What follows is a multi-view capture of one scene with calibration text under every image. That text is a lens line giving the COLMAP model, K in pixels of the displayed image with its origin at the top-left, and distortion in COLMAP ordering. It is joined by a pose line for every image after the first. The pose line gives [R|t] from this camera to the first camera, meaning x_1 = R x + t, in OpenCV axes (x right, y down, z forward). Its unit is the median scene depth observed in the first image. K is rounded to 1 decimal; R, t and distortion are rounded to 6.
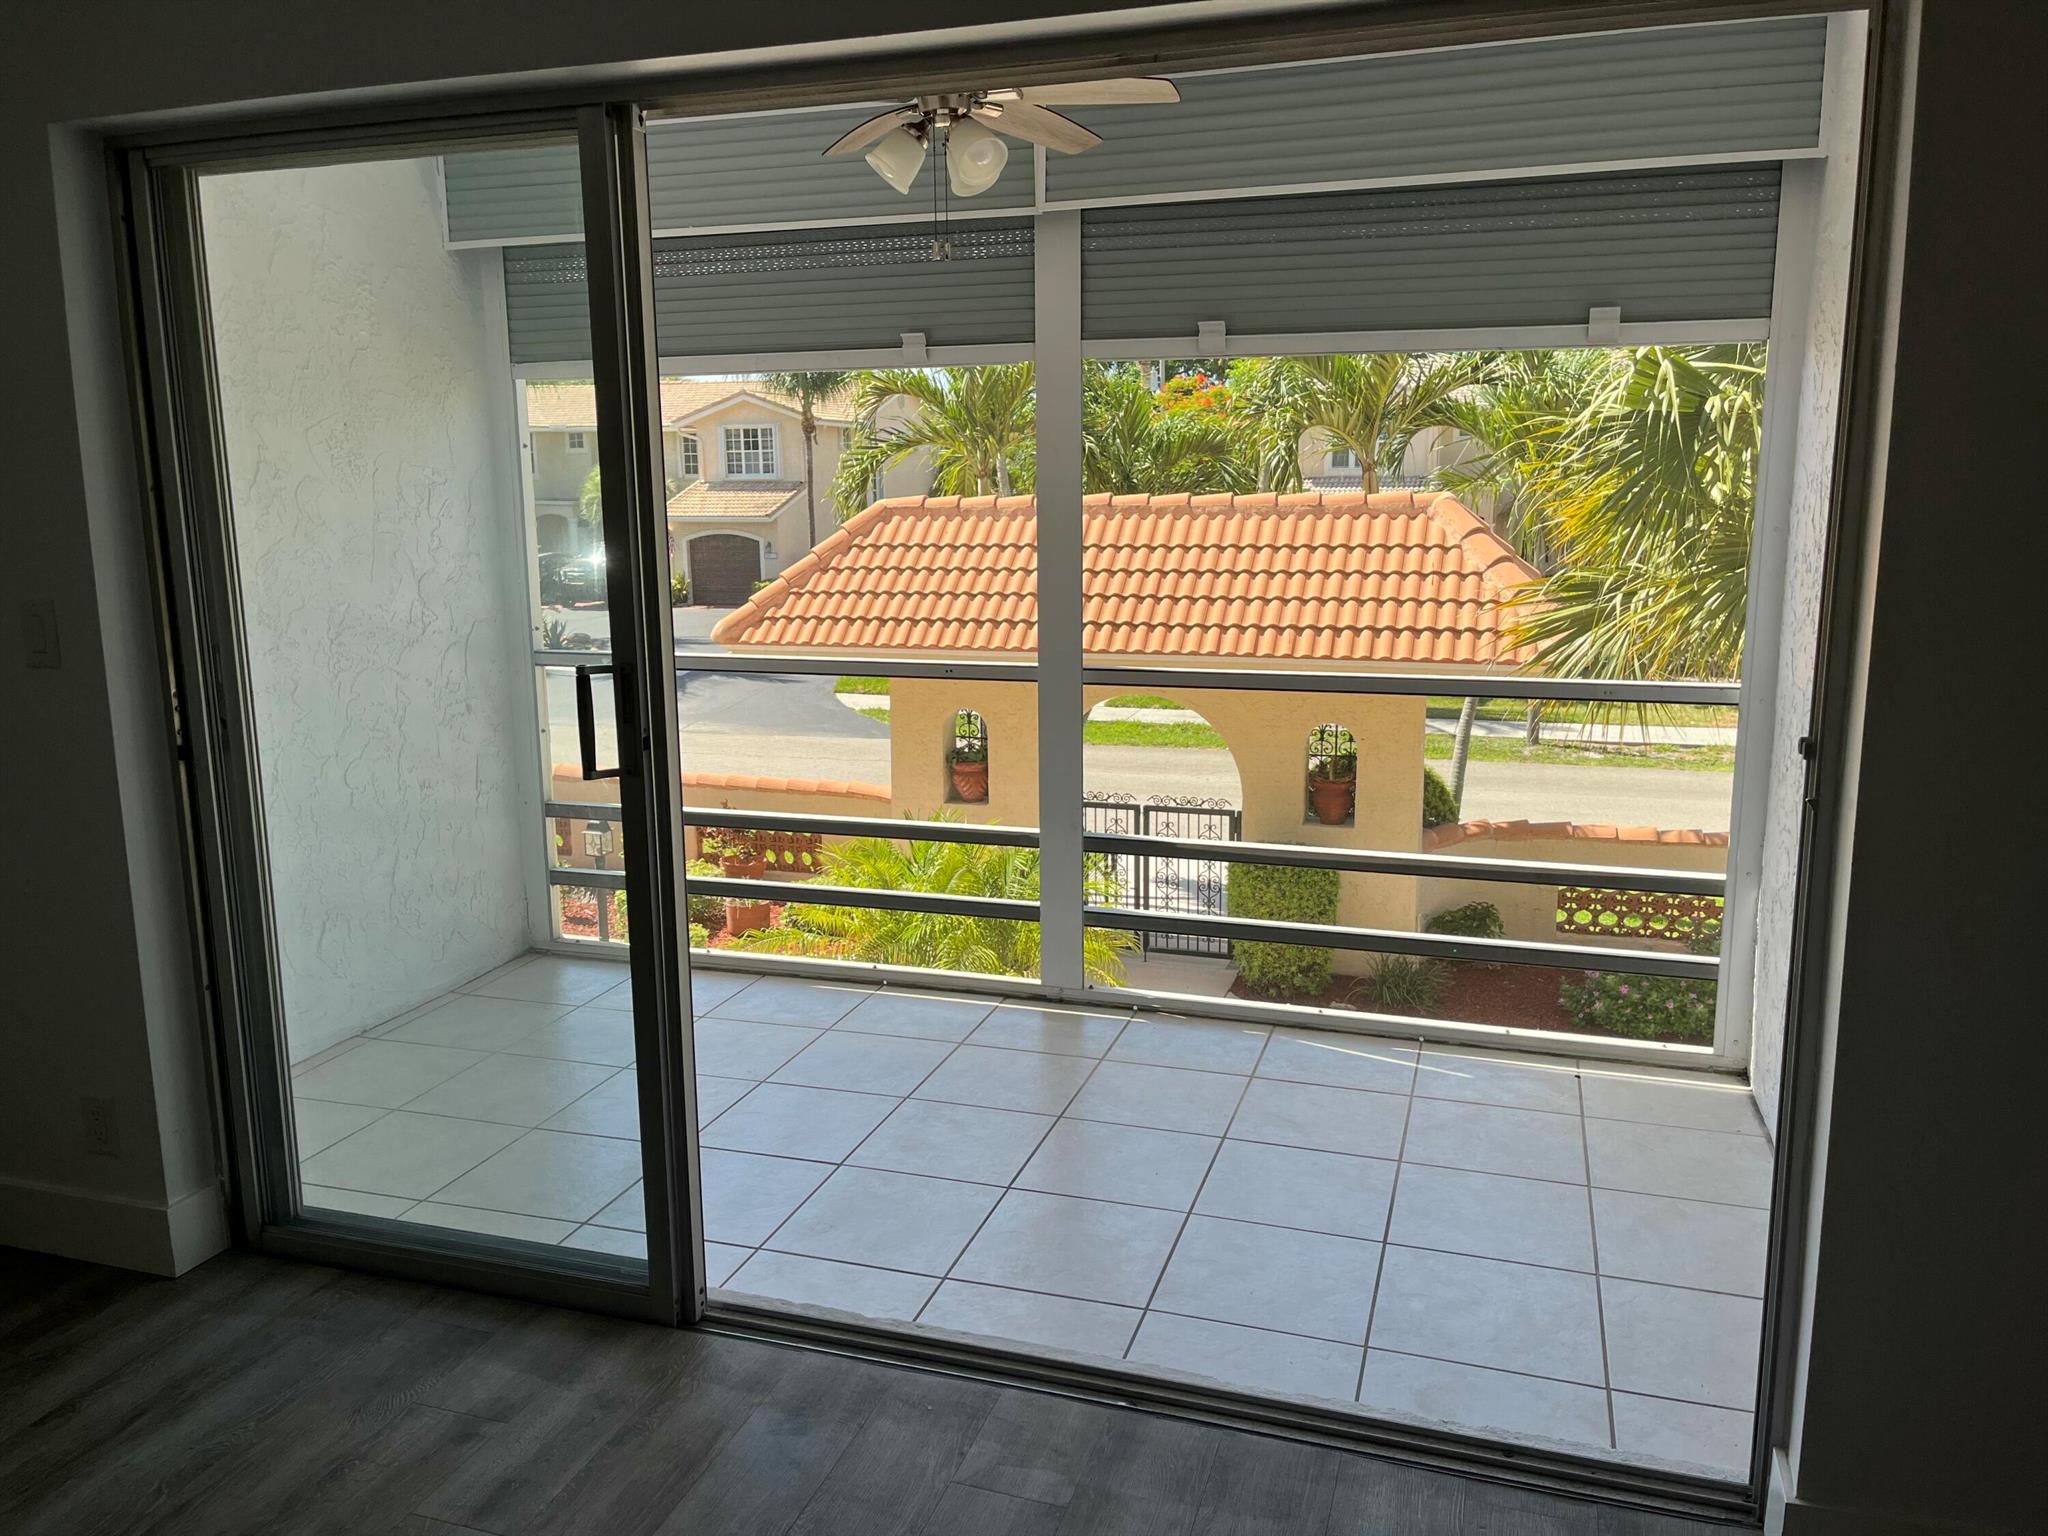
lens RADIAL K [[1555.9, 0, 1004.8], [0, 1555.9, 767.3], [0, 0, 1]] dist [0.042384, -0.051870]
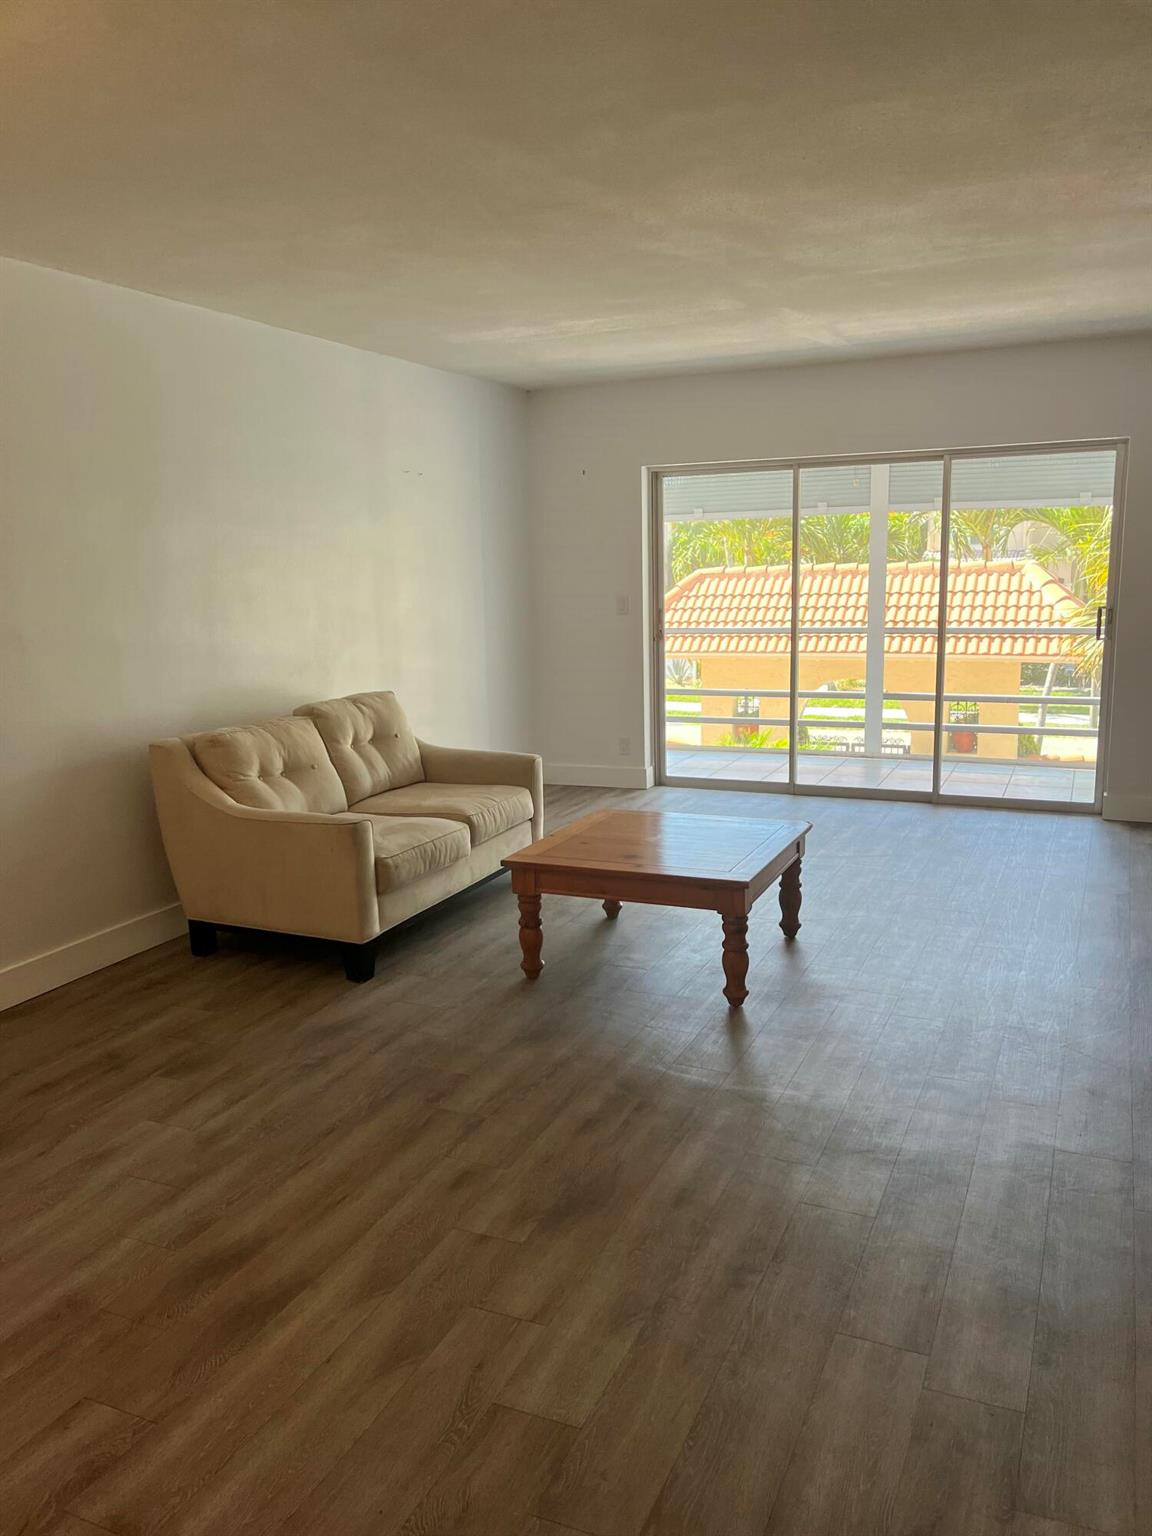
lens RADIAL K [[1166.9, 0, 579.7], [0, 1166.9, 780.3], [0, 0, 1]] dist [0.042384, -0.051870]
pose [[0.995094, 0.005354, -0.098789, -0.085439], [-0.004618, 0.999960, 0.007678, 0.058540], [0.098827, -0.007184, 0.995079, -0.336788]]
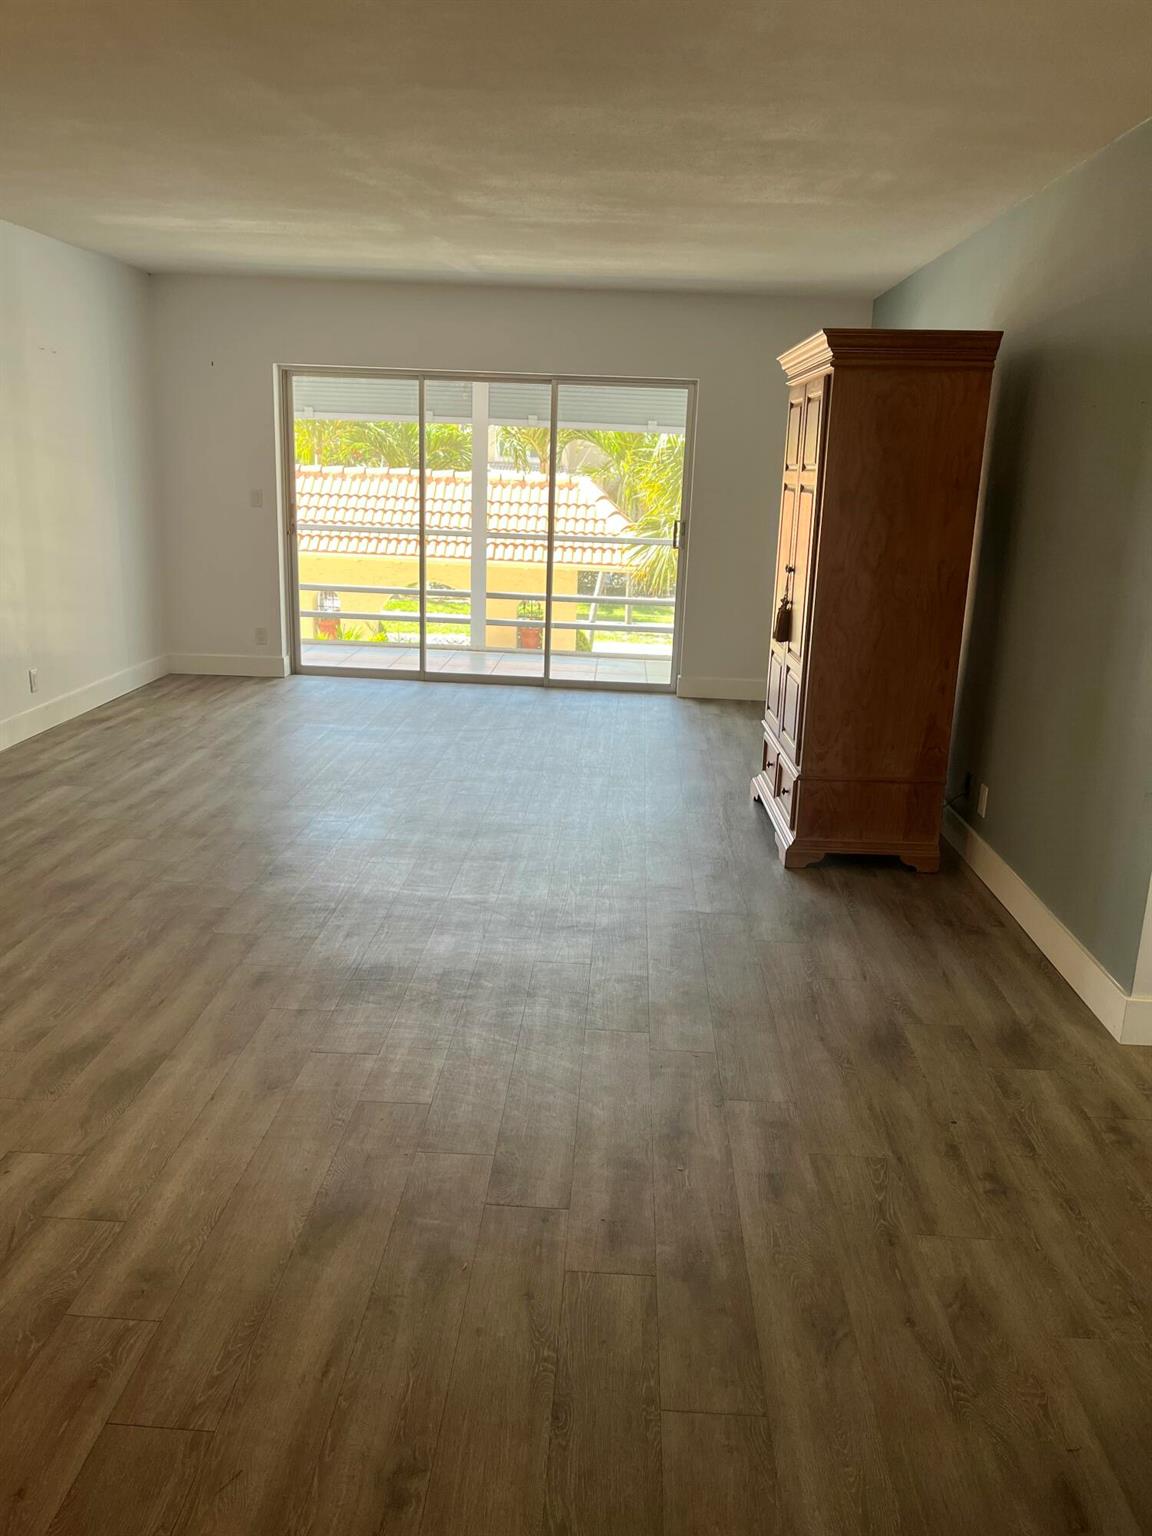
lens RADIAL K [[1166.9, 0, 577.2], [0, 1166.9, 781.2], [0, 0, 1]] dist [0.042384, -0.051870]
pose [[0.960845, -0.027286, 0.275741, -0.129798], [0.003219, 0.996172, 0.087359, 0.067655], [-0.277069, -0.083051, 0.957254, -0.387596]]
